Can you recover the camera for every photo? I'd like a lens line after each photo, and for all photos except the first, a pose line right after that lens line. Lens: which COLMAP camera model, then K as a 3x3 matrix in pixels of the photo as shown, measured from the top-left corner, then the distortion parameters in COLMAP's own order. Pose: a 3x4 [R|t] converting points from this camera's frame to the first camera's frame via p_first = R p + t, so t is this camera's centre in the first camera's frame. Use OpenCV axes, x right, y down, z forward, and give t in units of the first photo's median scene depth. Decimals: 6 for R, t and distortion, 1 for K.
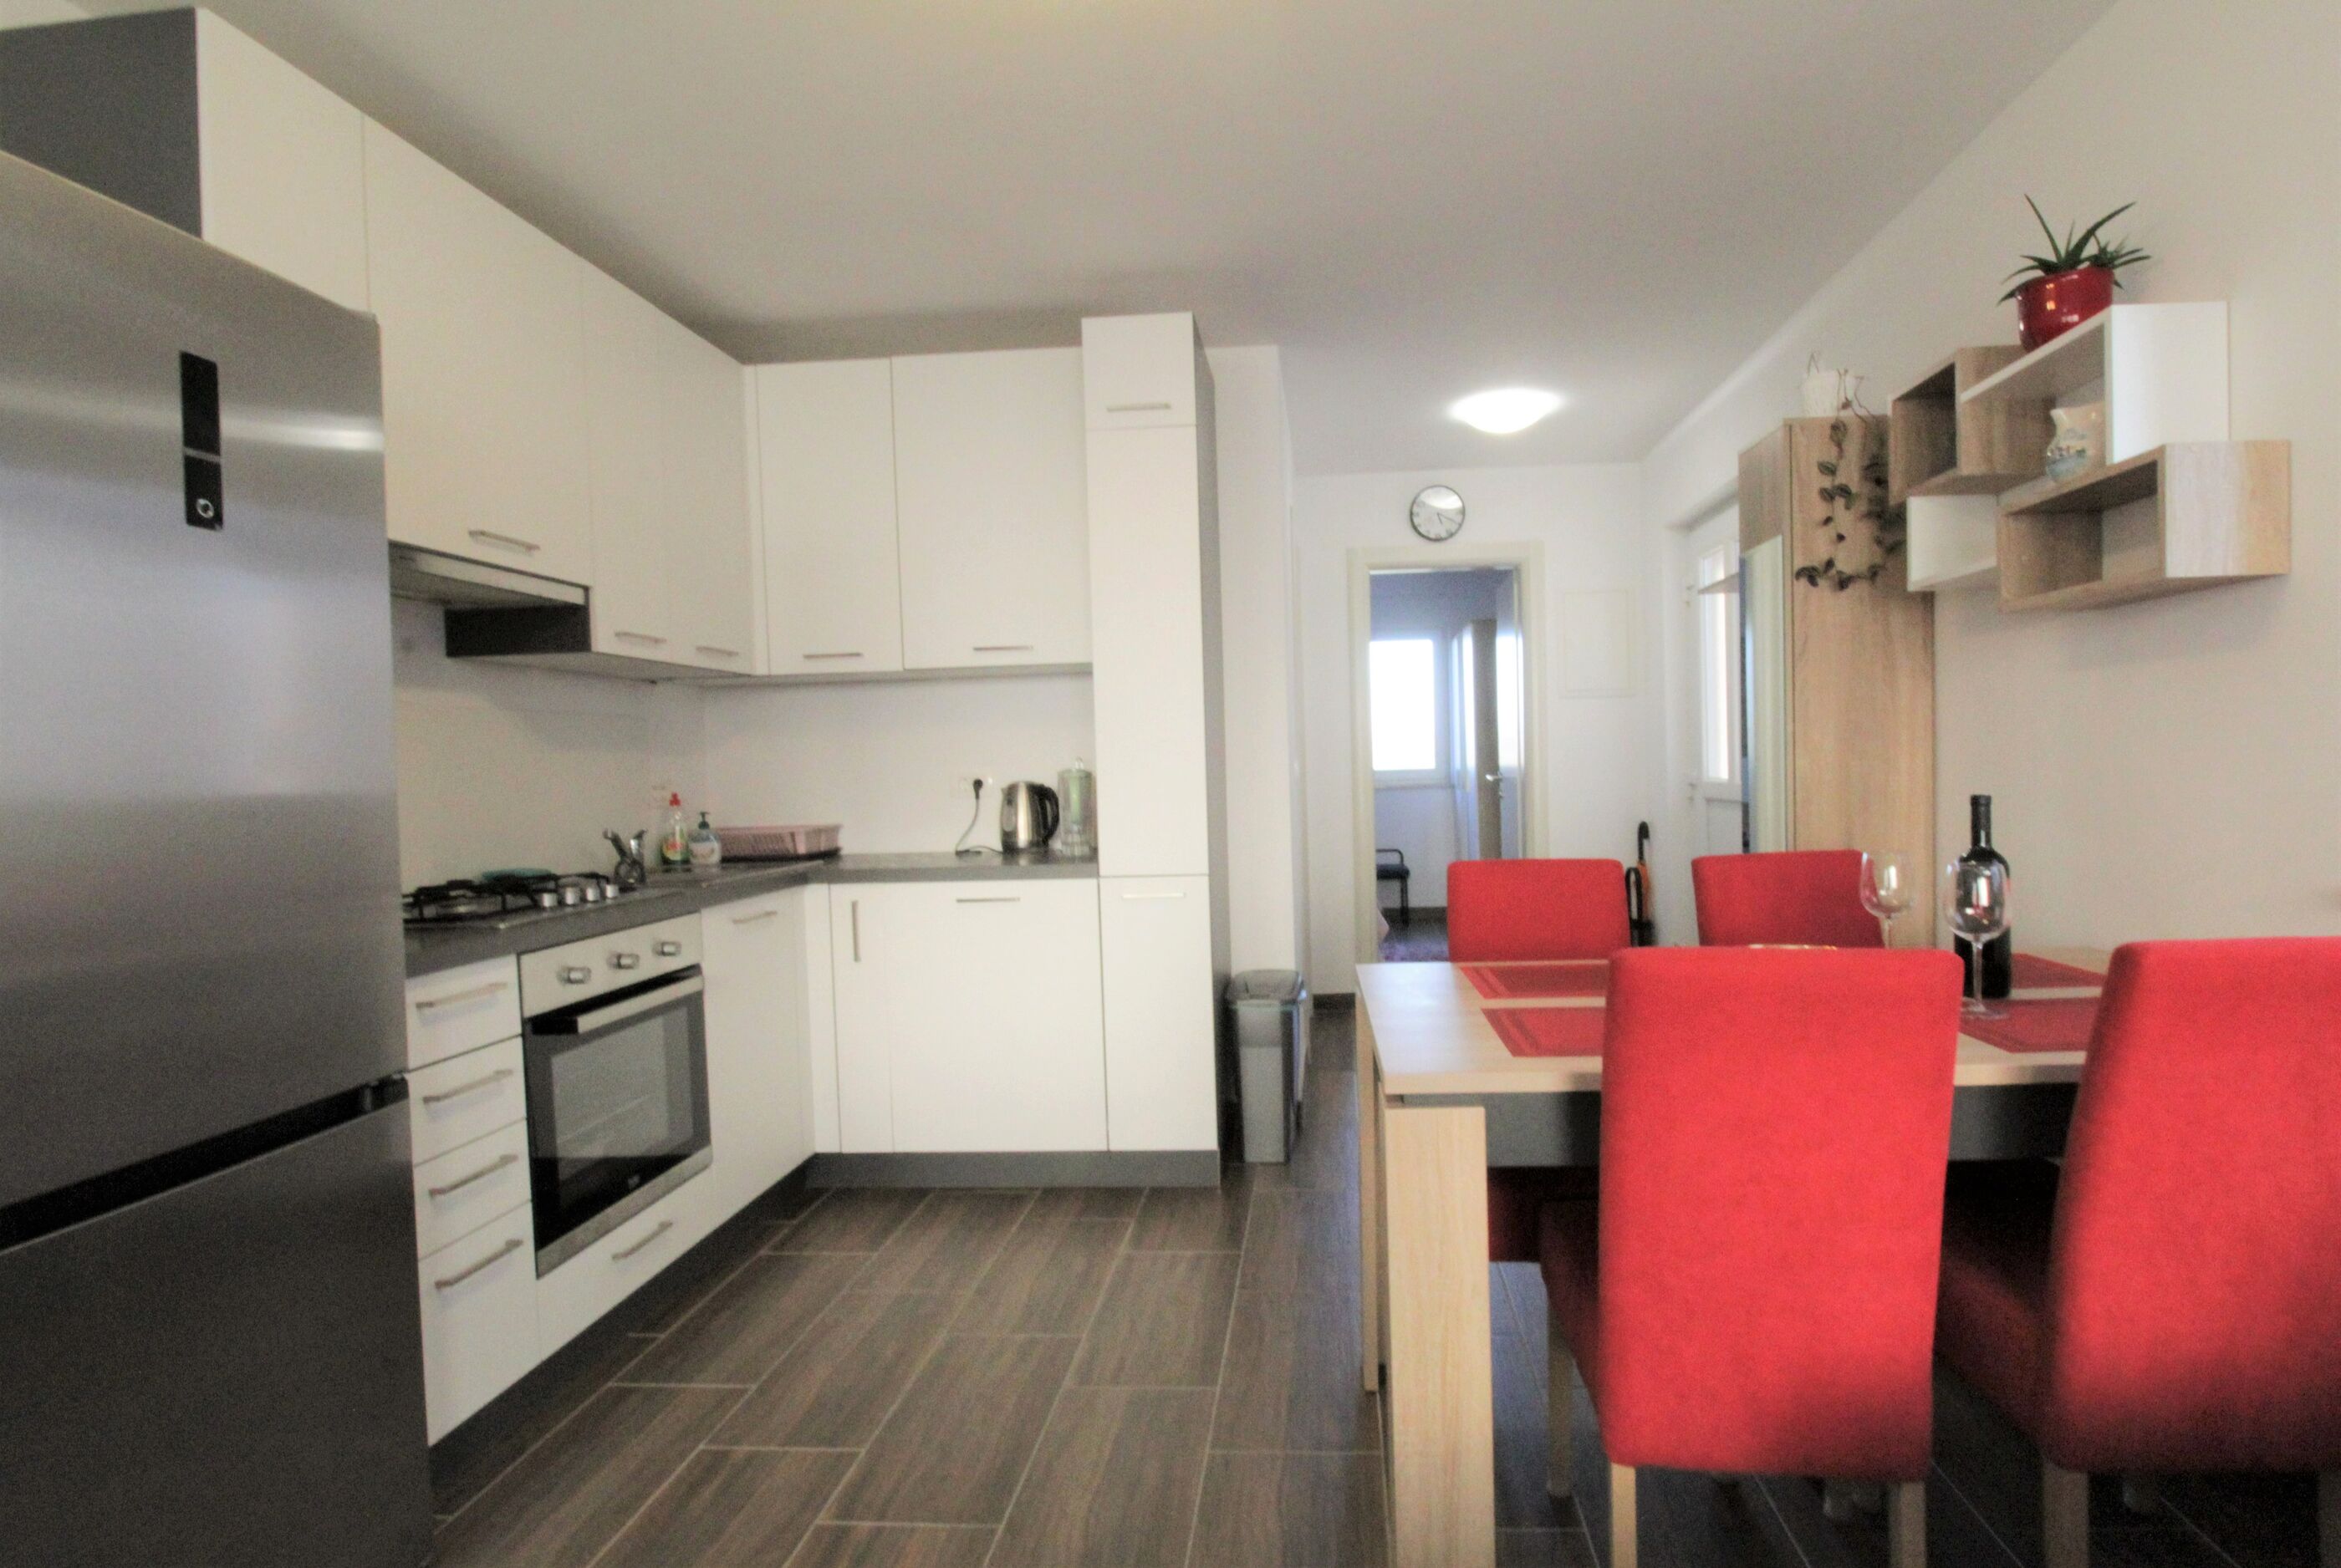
lens RADIAL K [[1134.9, 0, 1259.6], [0, 1134.9, 802.5], [0, 0, 1]] dist [-0.005760, -0.007601]
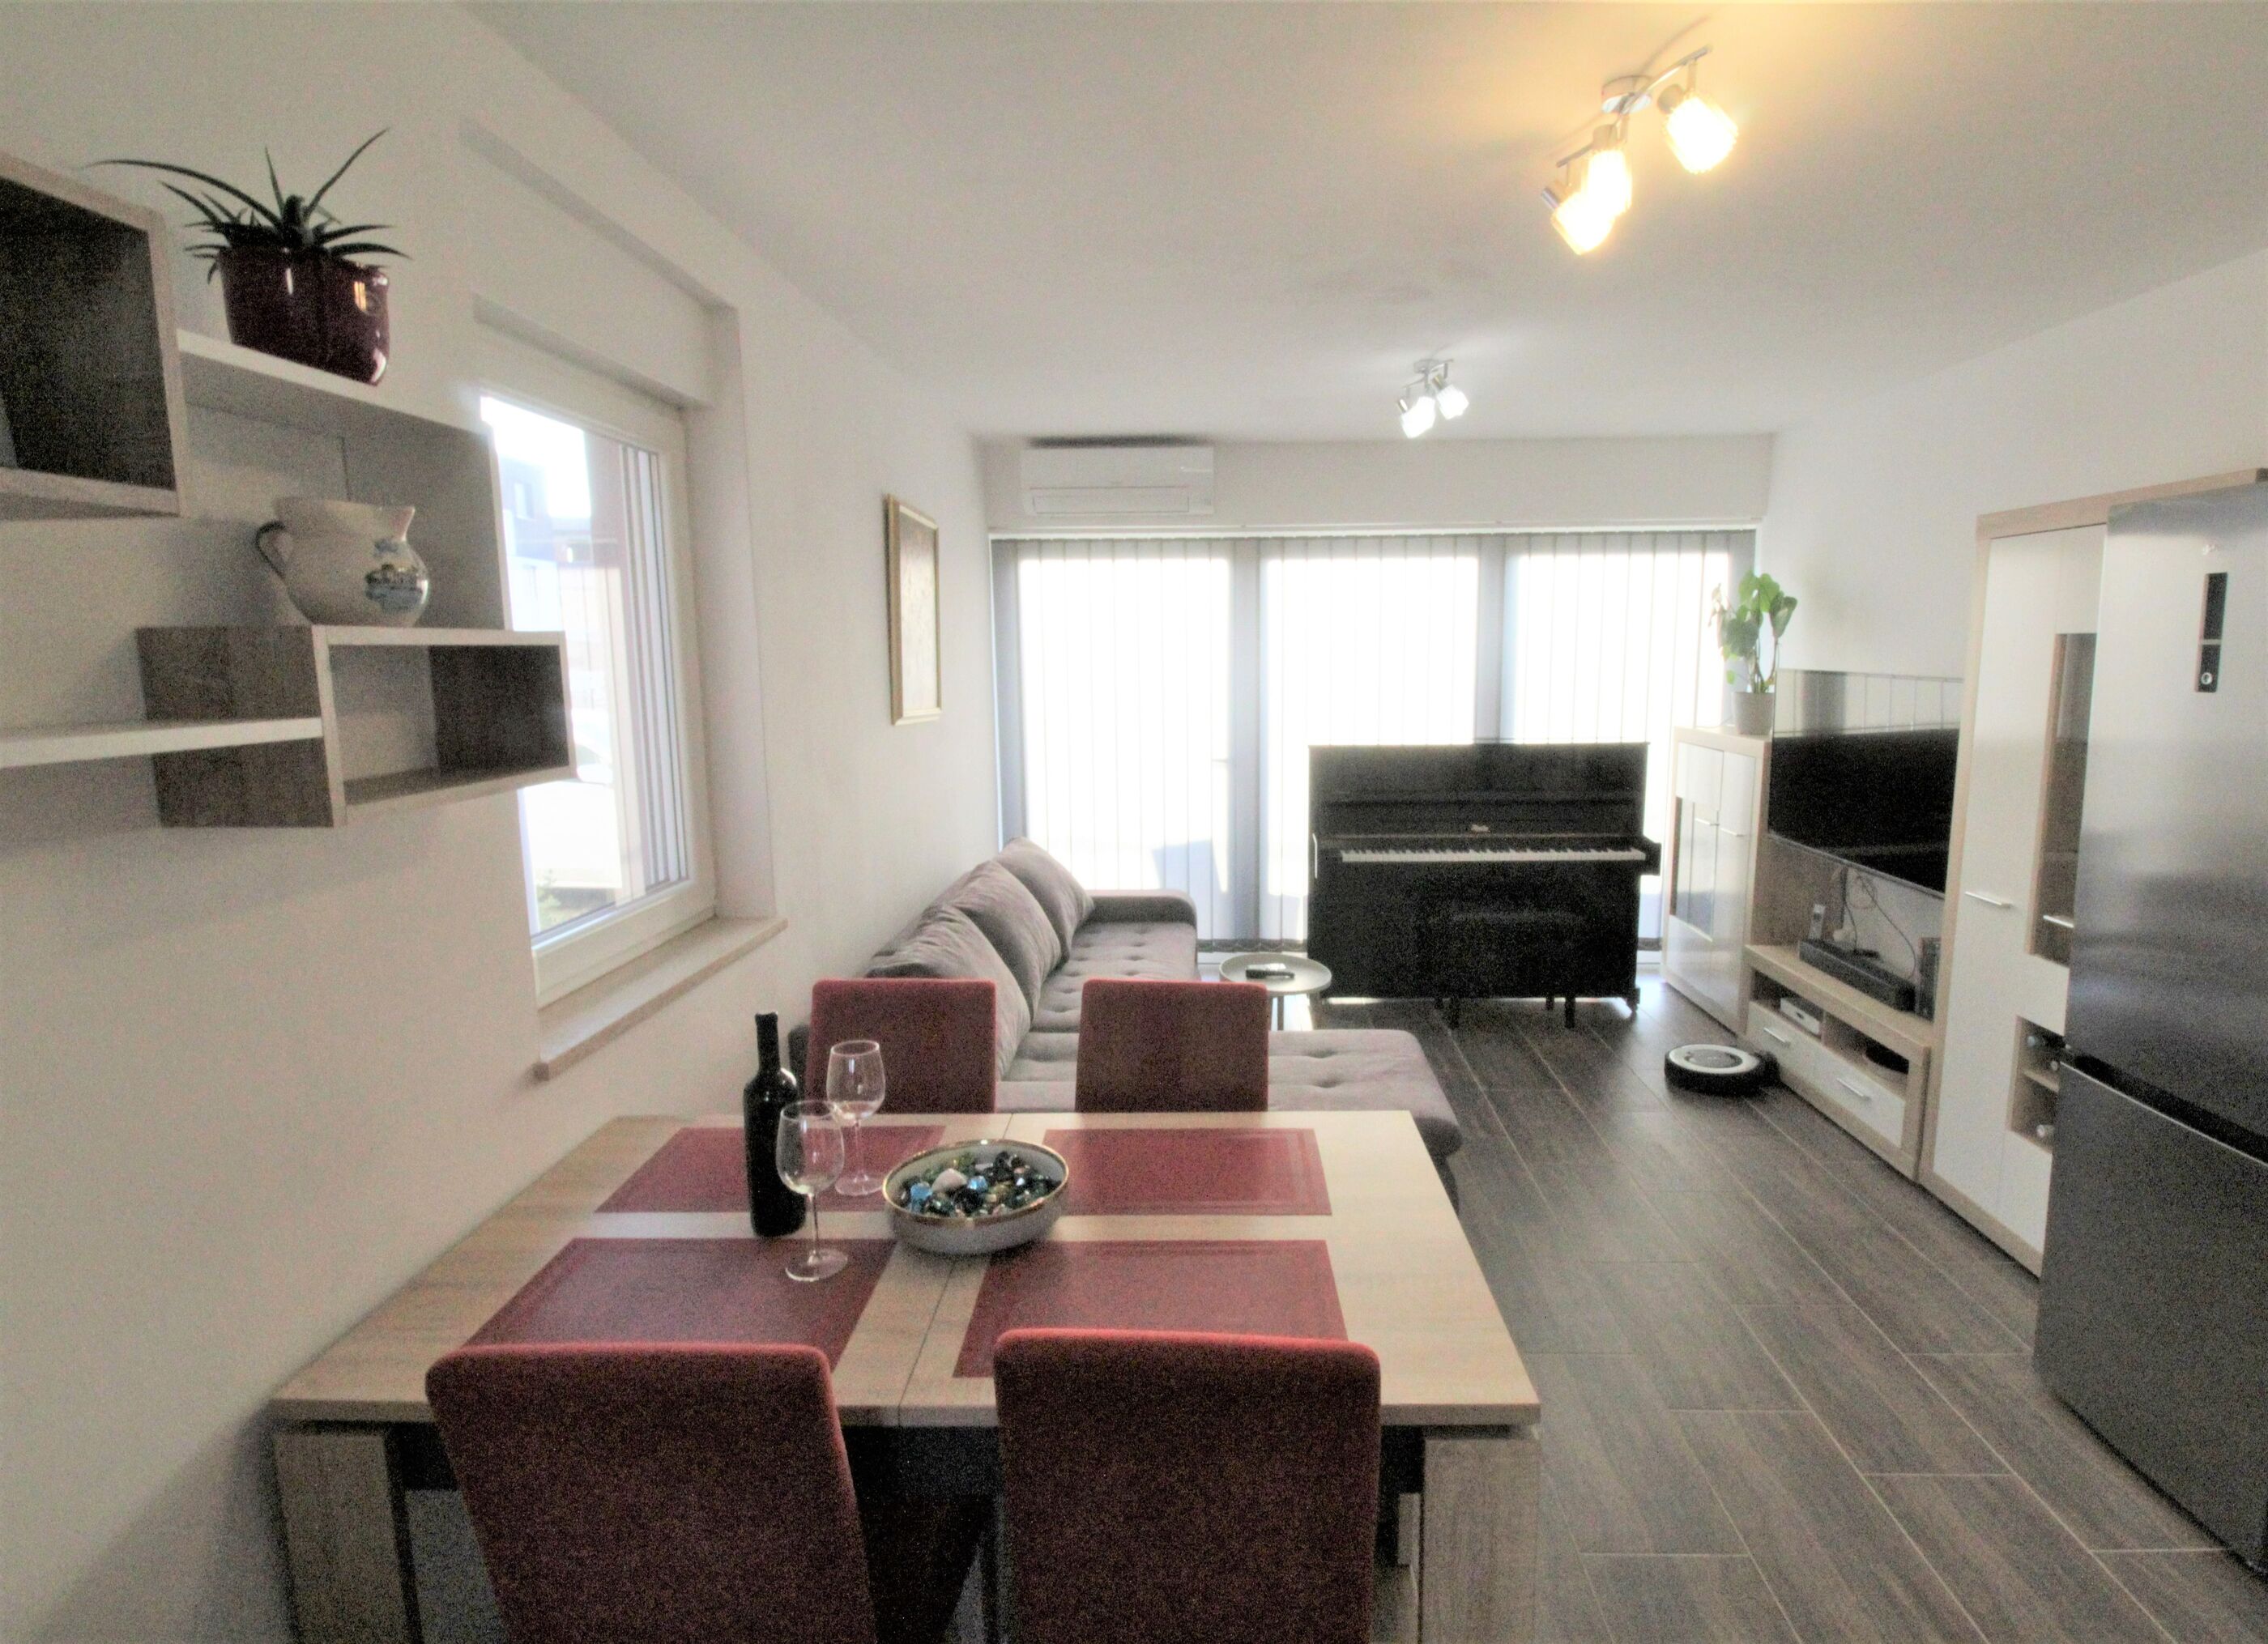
lens RADIAL K [[1160.3, 0, 1185.6], [0, 1160.3, 827.8], [0, 0, 1]] dist [-0.006690, -0.005126]
pose [[-0.998875, 0.042166, -0.021677, 0.207630], [0.037325, 0.981293, 0.188866, -0.198164], [0.029235, 0.187844, -0.981764, 1.207736]]
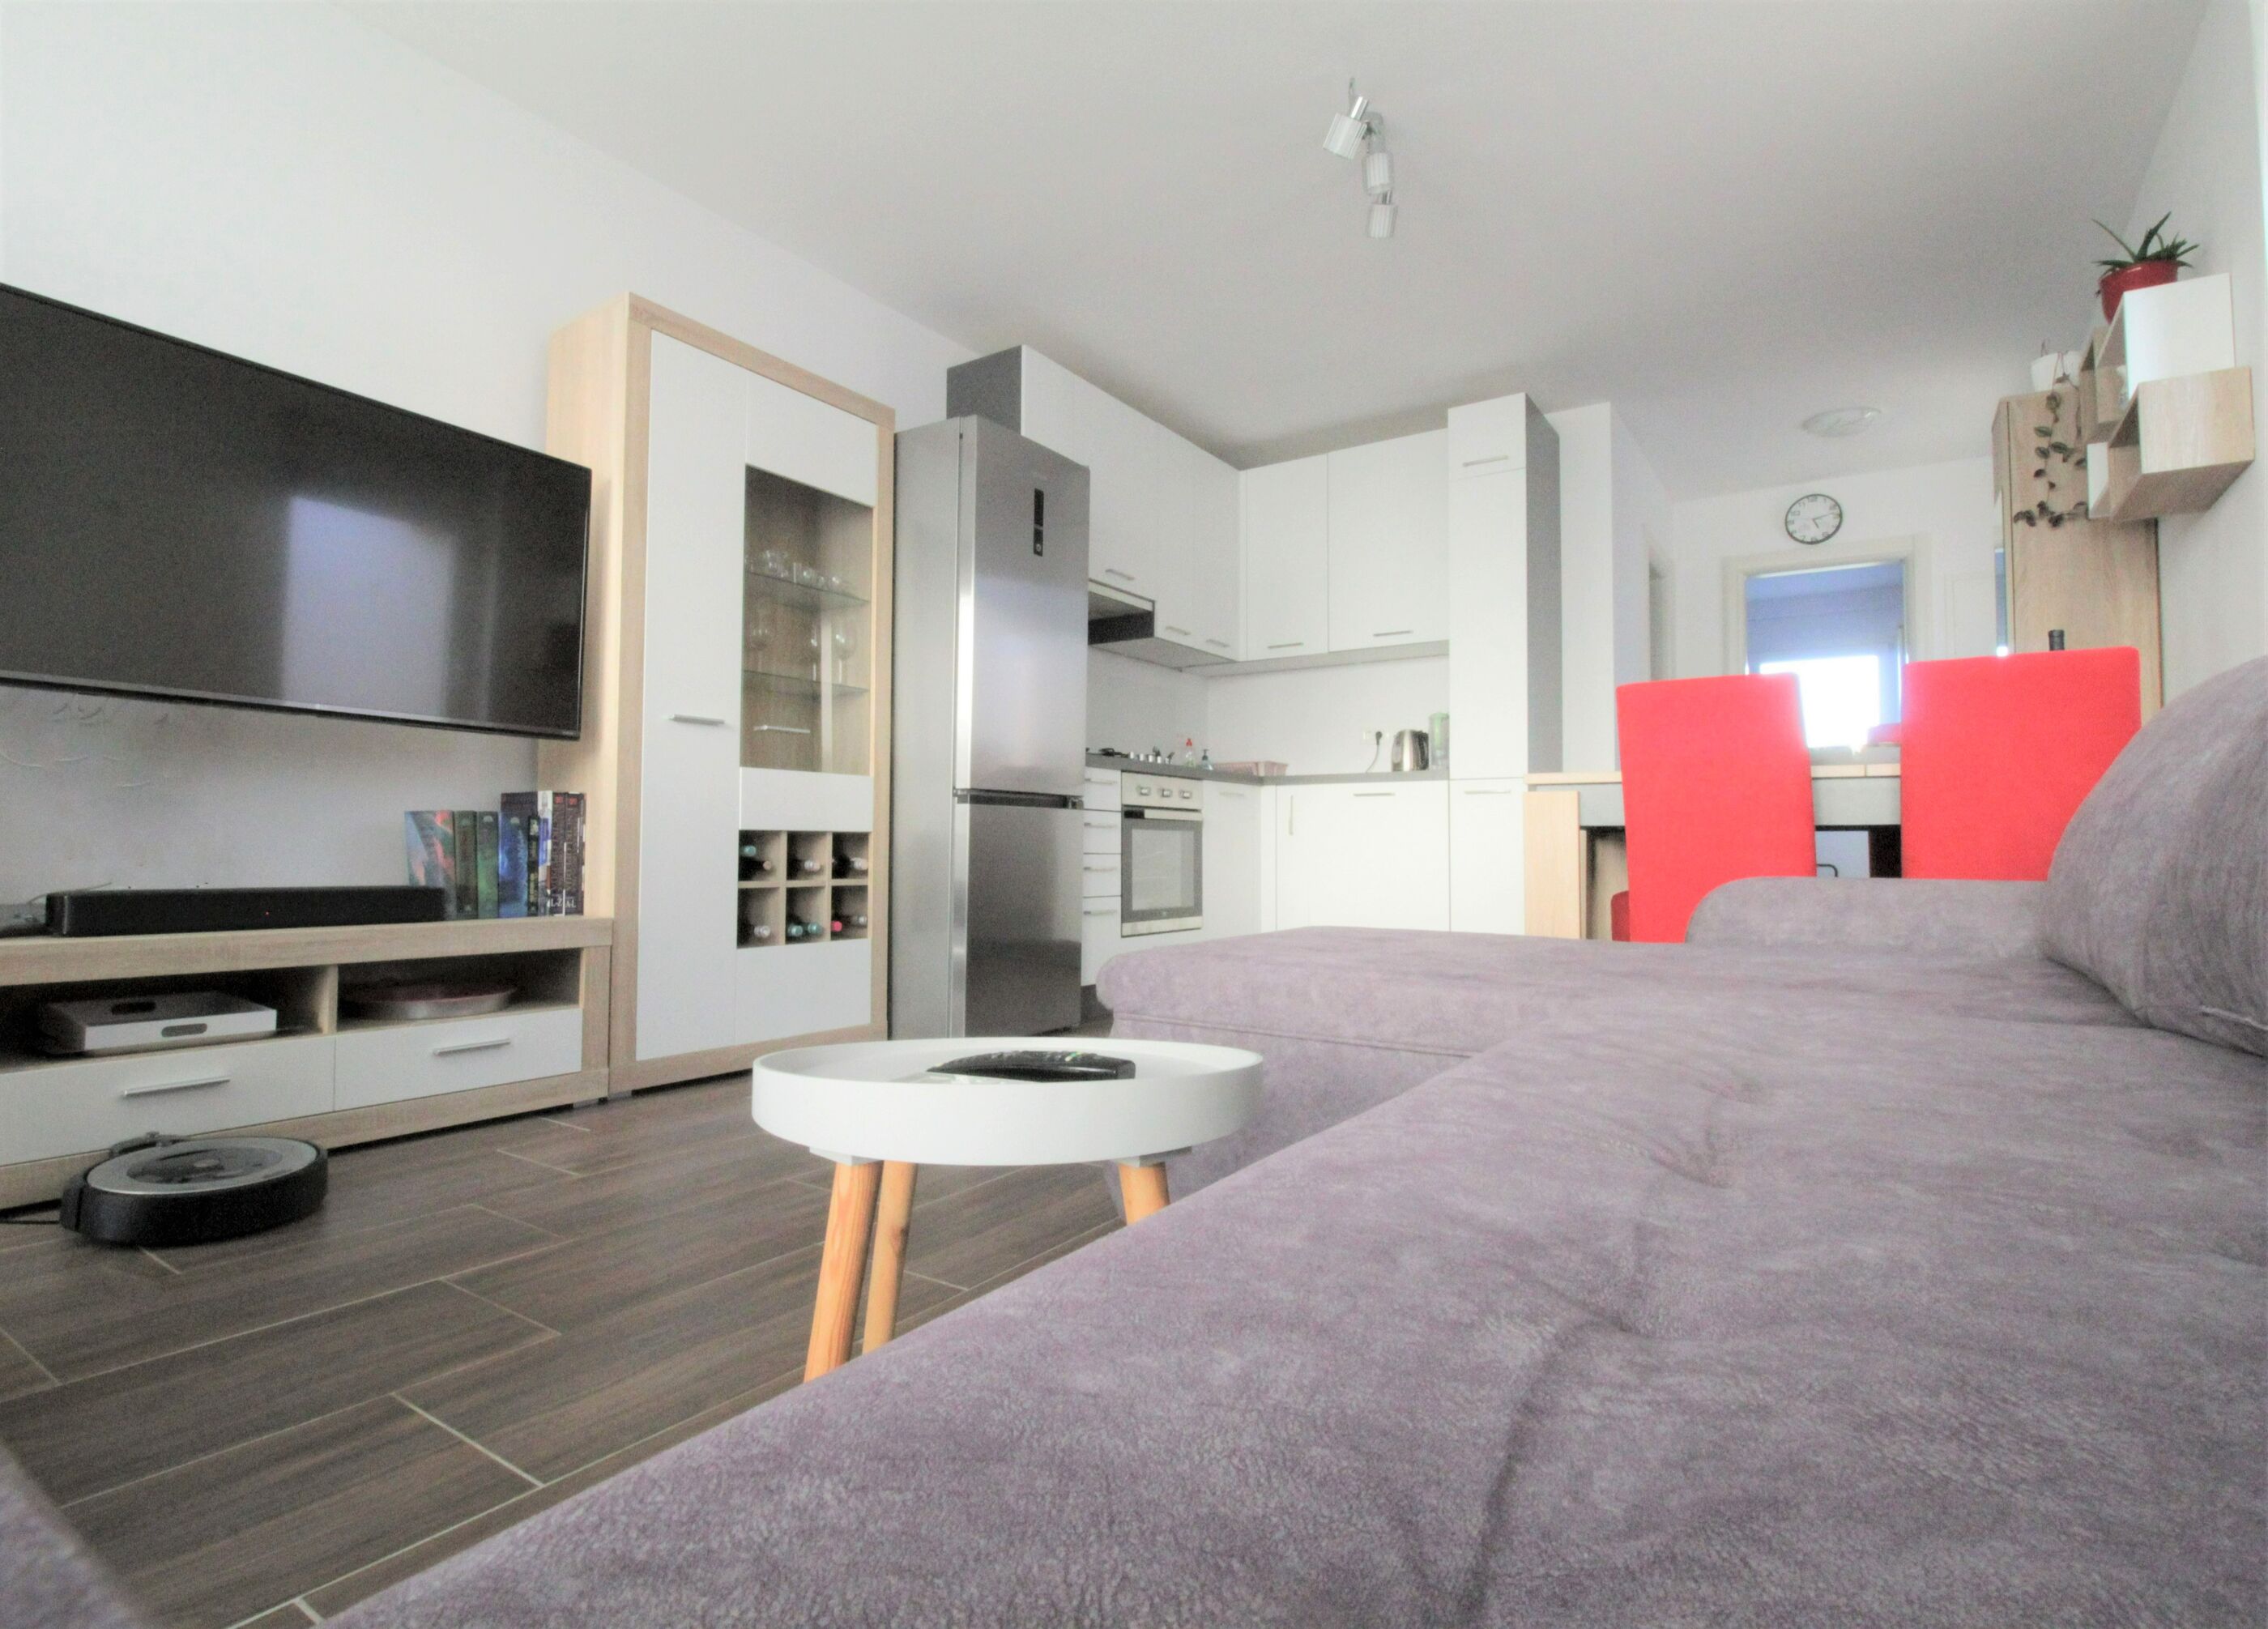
lens RADIAL K [[1160.4, 0, 1095.4], [0, 1160.4, 802.3], [0, 0, 1]] dist [-0.006690, -0.005126]
pose [[0.855896, 0.008952, -0.517070, 0.269818], [-0.048065, 0.996899, -0.062301, 0.235458], [0.514909, 0.078176, 0.853673, -0.569882]]
